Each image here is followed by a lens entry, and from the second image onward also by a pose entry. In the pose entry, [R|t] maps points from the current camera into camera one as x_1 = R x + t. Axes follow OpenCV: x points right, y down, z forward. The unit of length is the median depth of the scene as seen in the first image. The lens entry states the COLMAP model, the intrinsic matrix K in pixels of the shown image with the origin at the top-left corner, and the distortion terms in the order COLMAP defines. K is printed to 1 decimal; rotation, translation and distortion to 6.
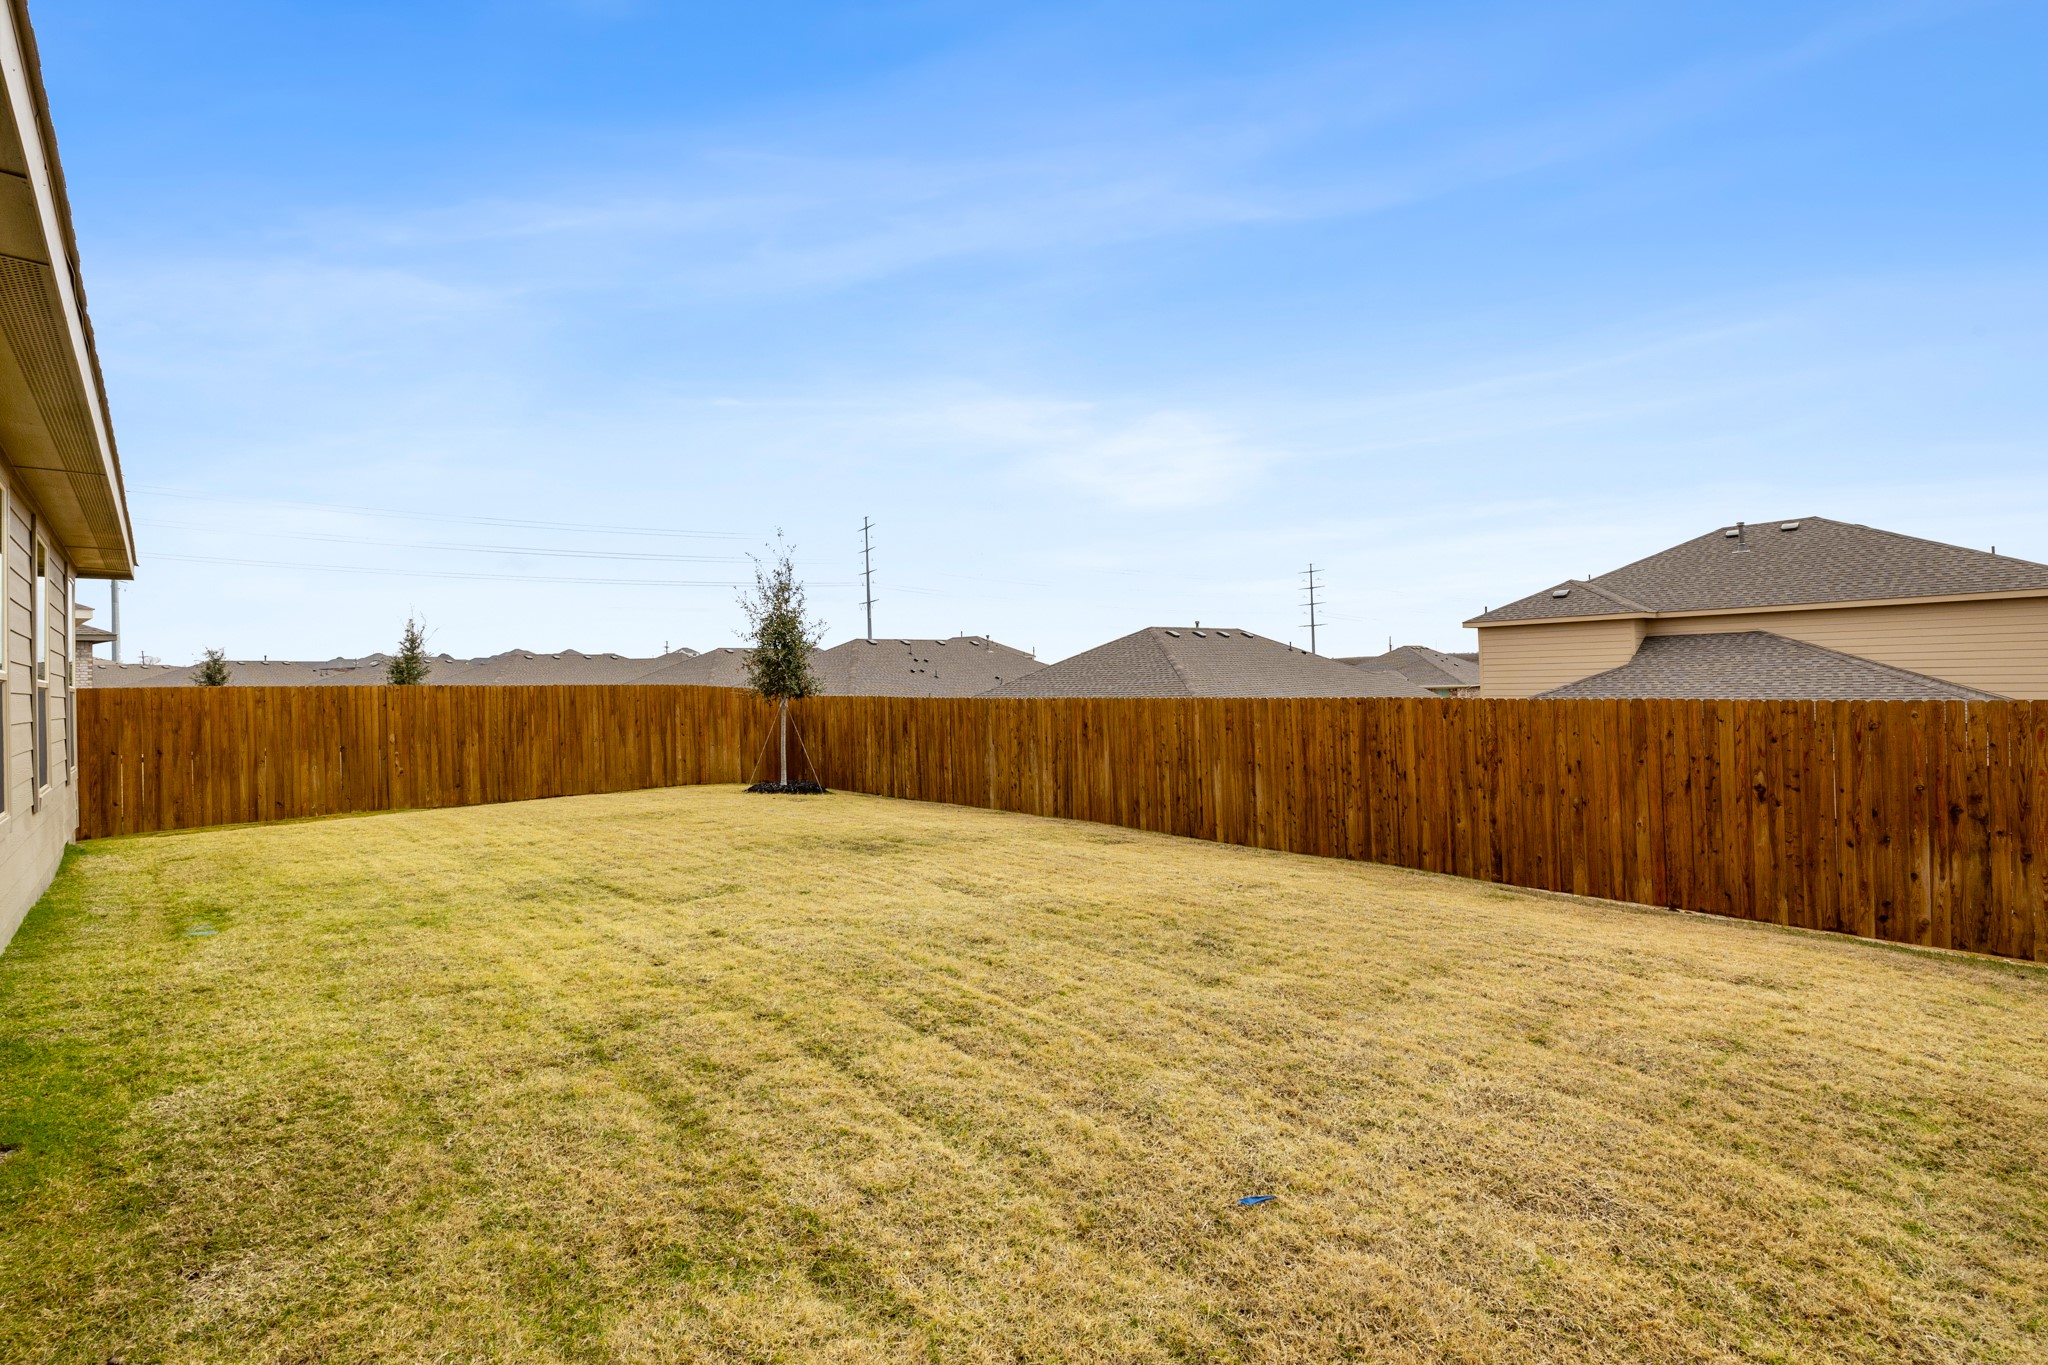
lens RADIAL K [[869.7, 0, 1034.0], [0, 869.7, 680.2], [0, 0, 1]] dist [-0.002071, -0.001004]
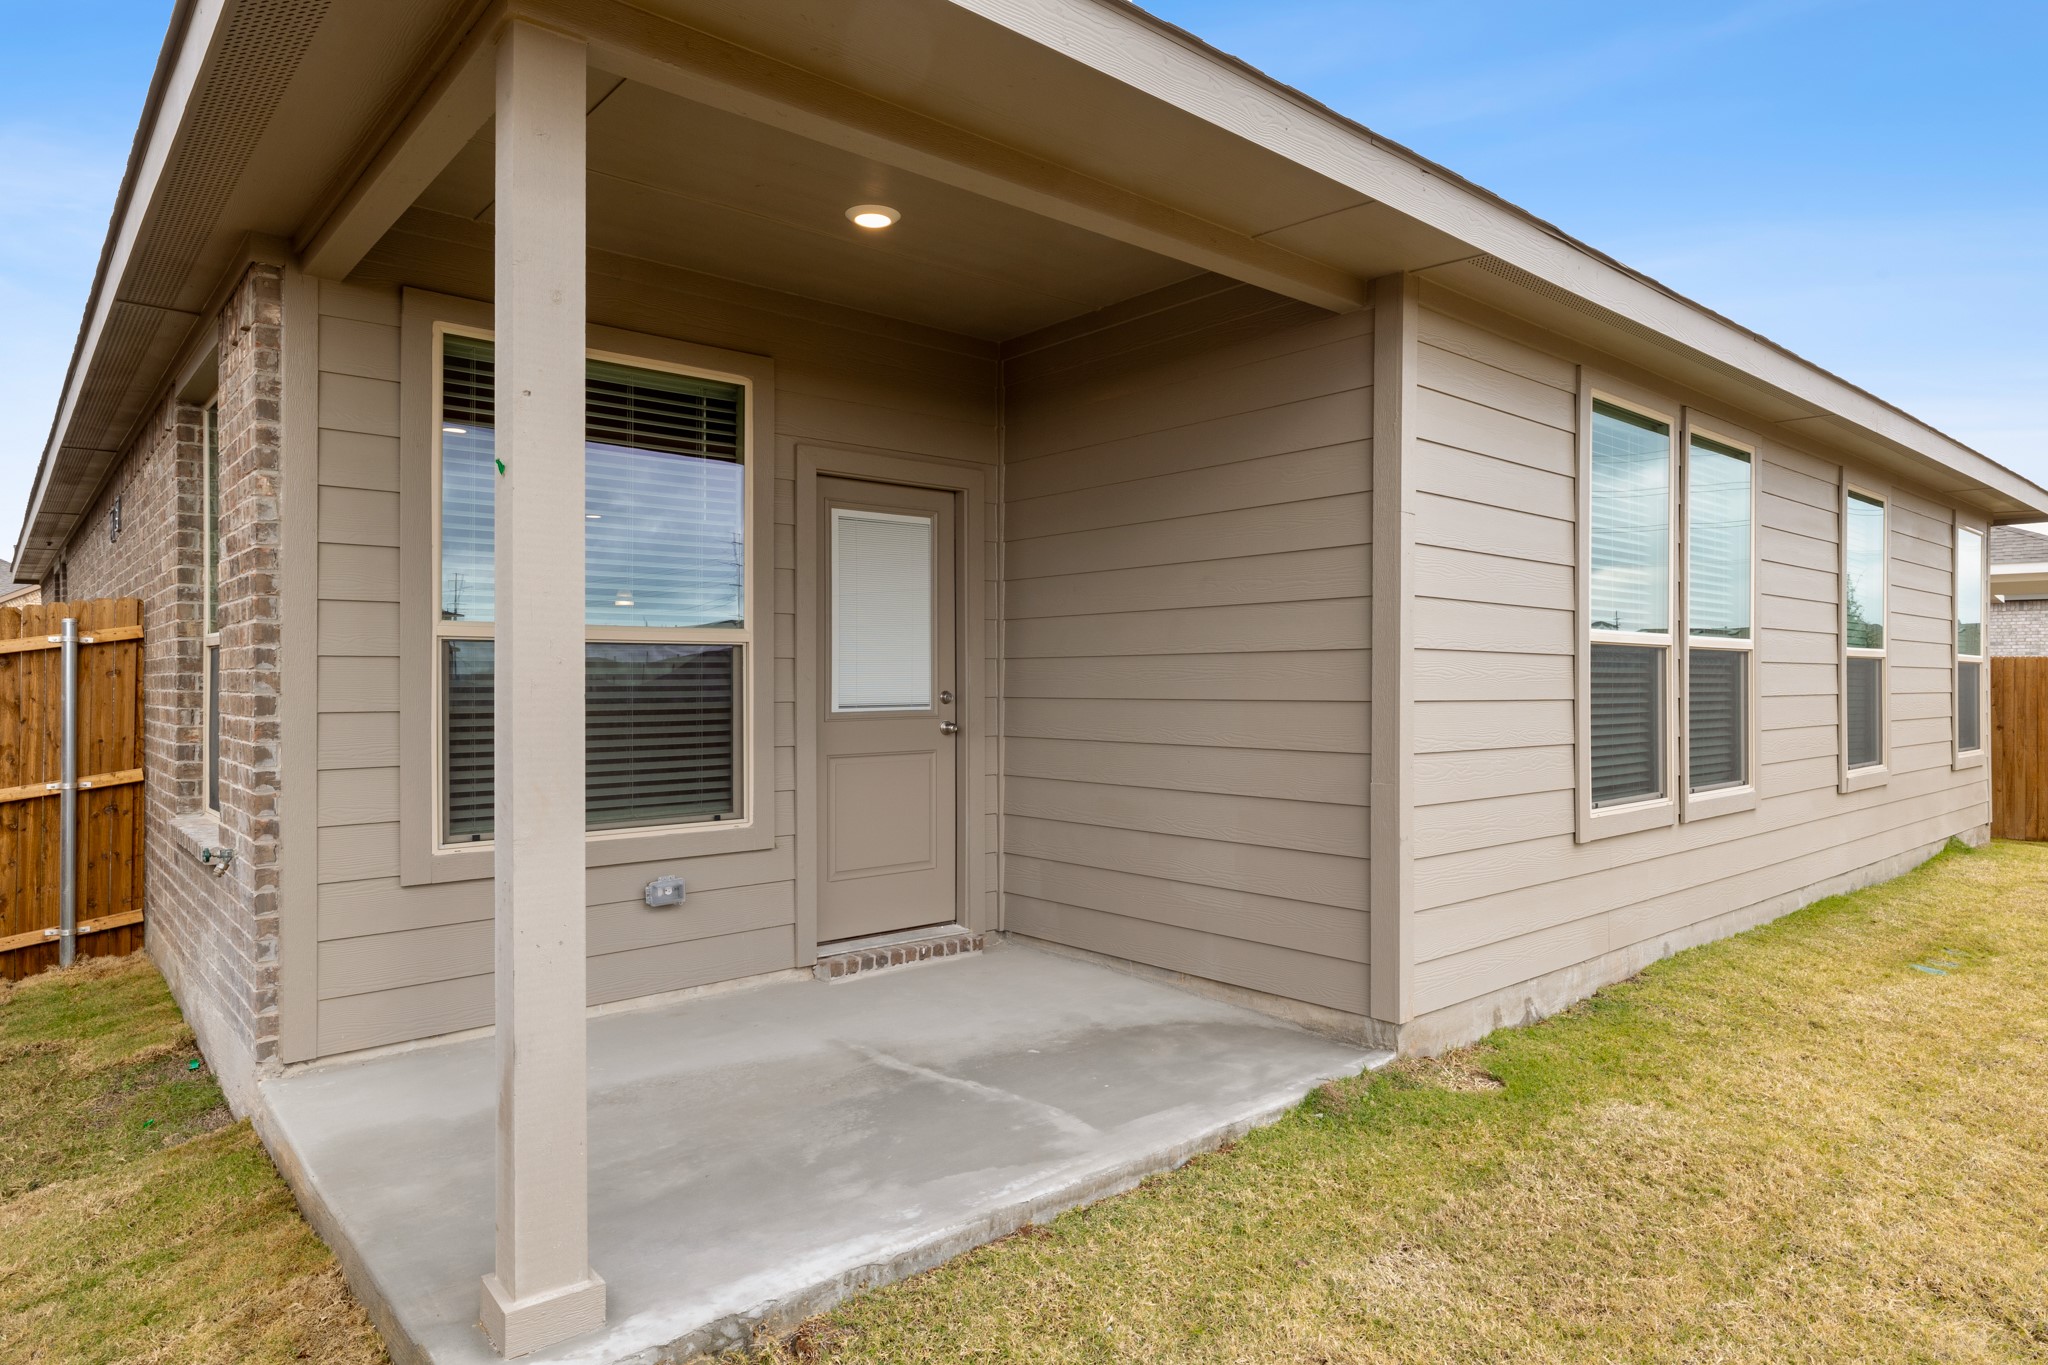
lens RADIAL K [[1184.5, 0, 1030.8], [0, 1184.5, 677.9], [0, 0, 1]] dist [-0.004945, -0.000582]
pose [[-0.063104, 0.025318, -0.997686, 0.260686], [0.004781, 0.999674, 0.025066, -0.005526], [0.997996, -0.003188, -0.063205, 0.423347]]
